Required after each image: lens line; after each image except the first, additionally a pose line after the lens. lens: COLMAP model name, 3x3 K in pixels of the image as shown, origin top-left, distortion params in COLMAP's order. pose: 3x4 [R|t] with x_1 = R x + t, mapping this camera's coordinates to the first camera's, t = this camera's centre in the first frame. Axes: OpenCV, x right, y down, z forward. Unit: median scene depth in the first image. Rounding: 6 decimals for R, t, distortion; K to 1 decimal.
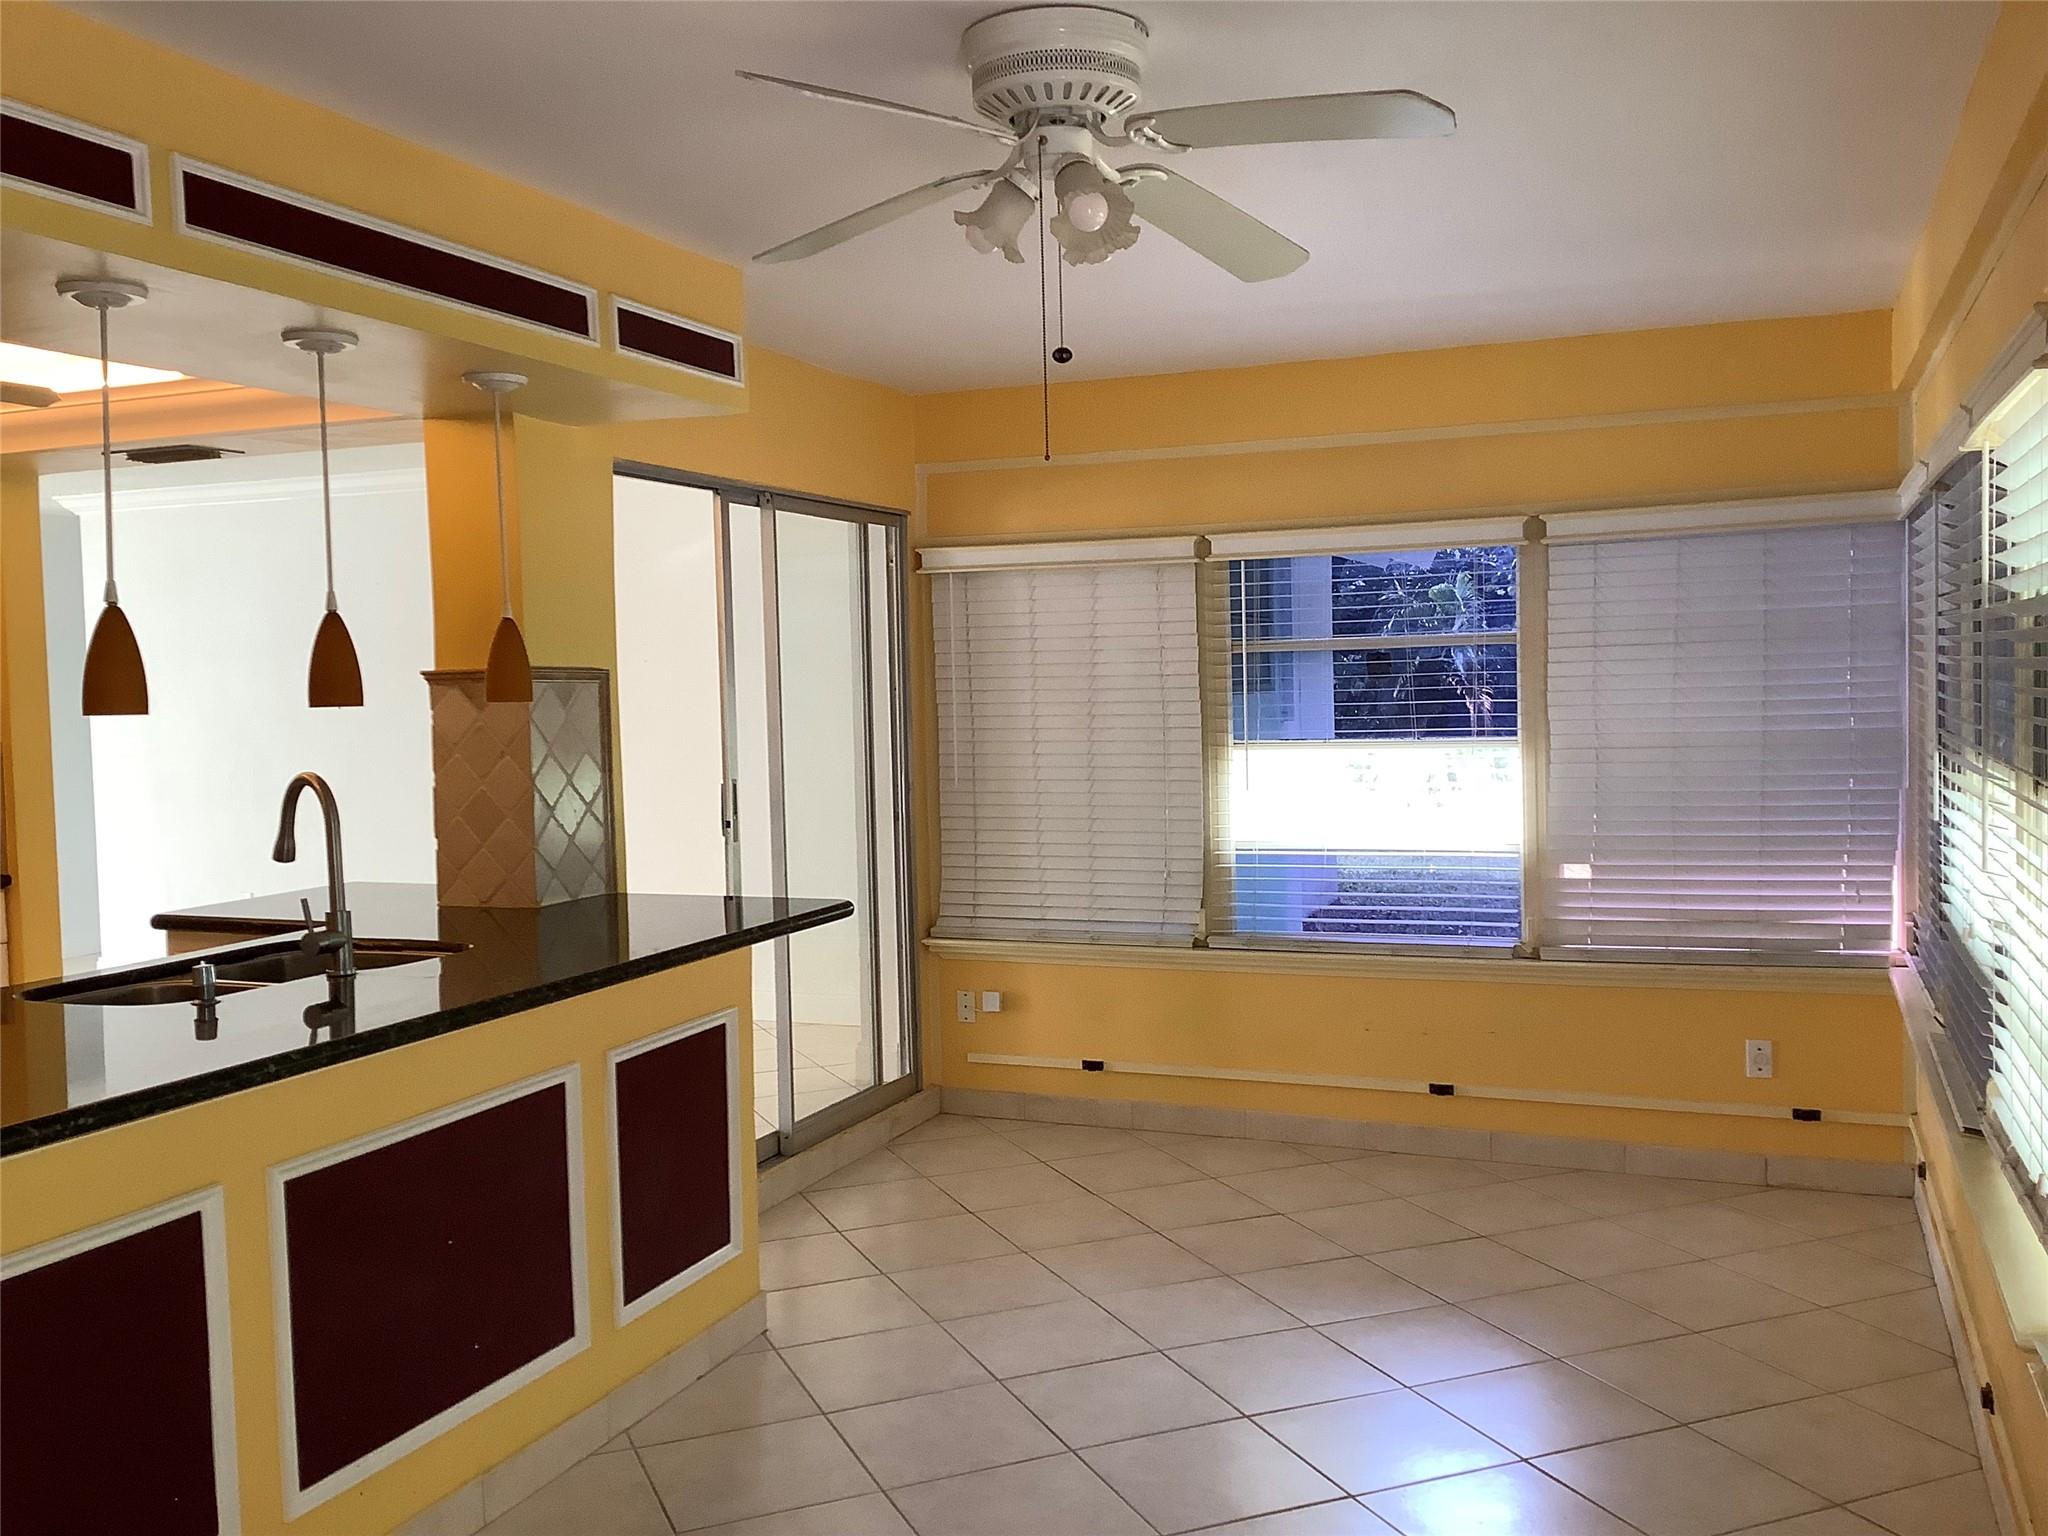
lens RADIAL K [[1808.8, 0, 1032.1], [0, 1808.8, 763.7], [0, 0, 1]] dist [0.043971, -0.108113]
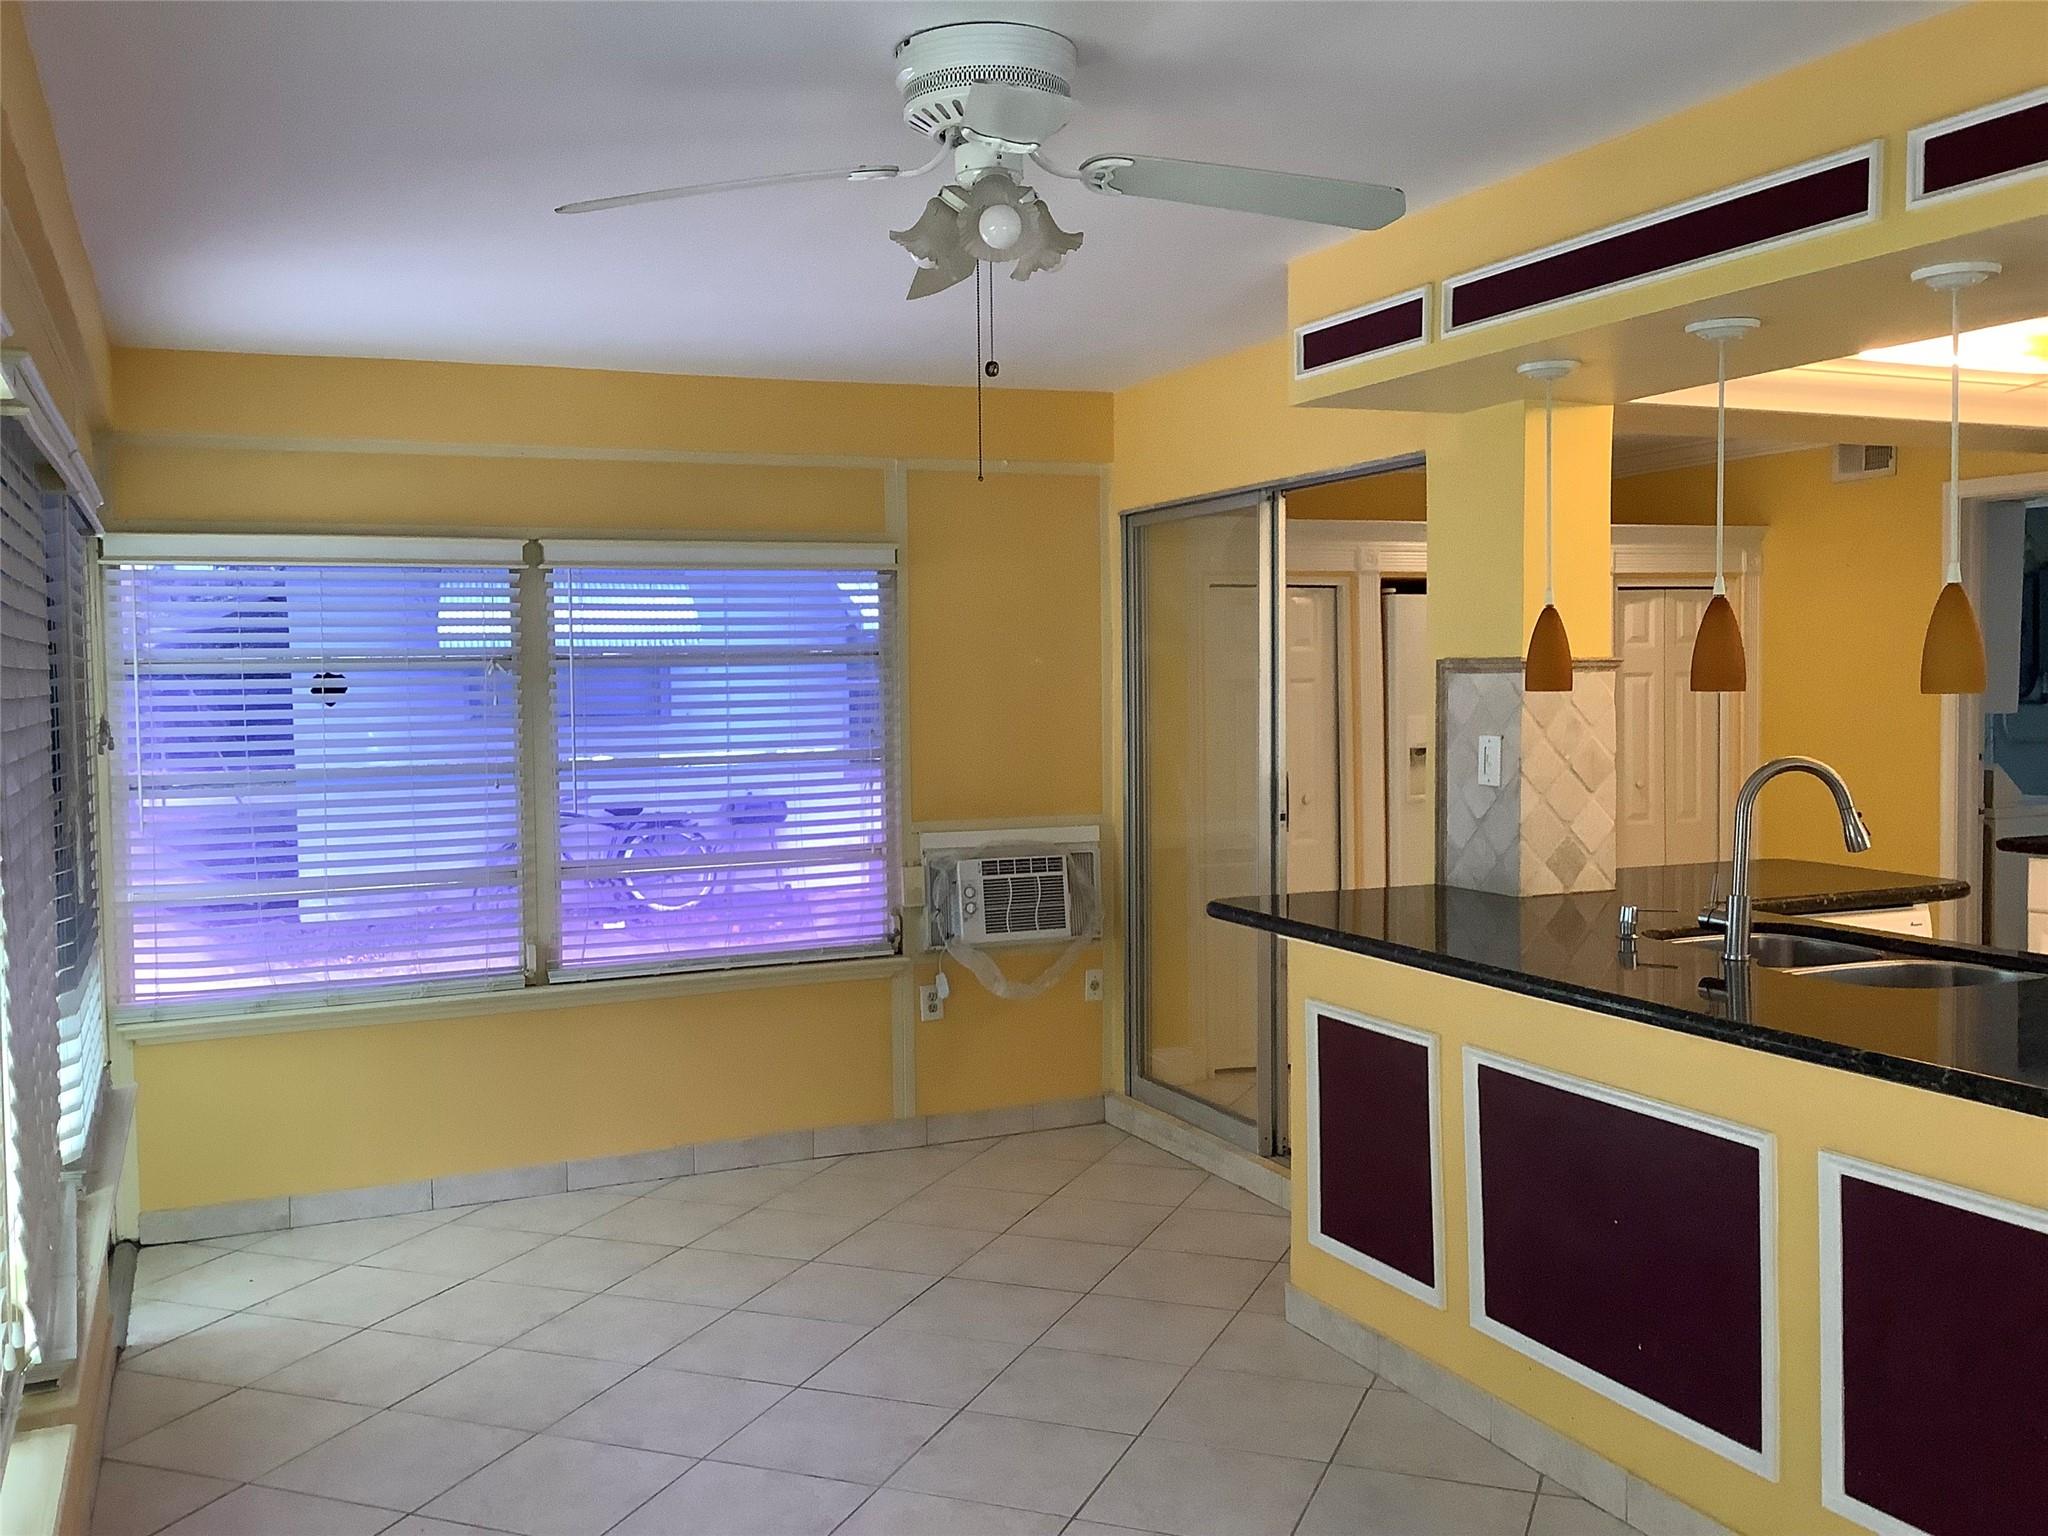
lens RADIAL K [[1808.8, 0, 1027.2], [0, 1808.8, 763.2], [0, 0, 1]] dist [0.043971, -0.108113]
pose [[-0.692426, 0.067510, -0.718324, 0.569096], [-0.006130, 0.995026, 0.099424, -0.083185], [0.721463, 0.073248, -0.688568, 1.325075]]
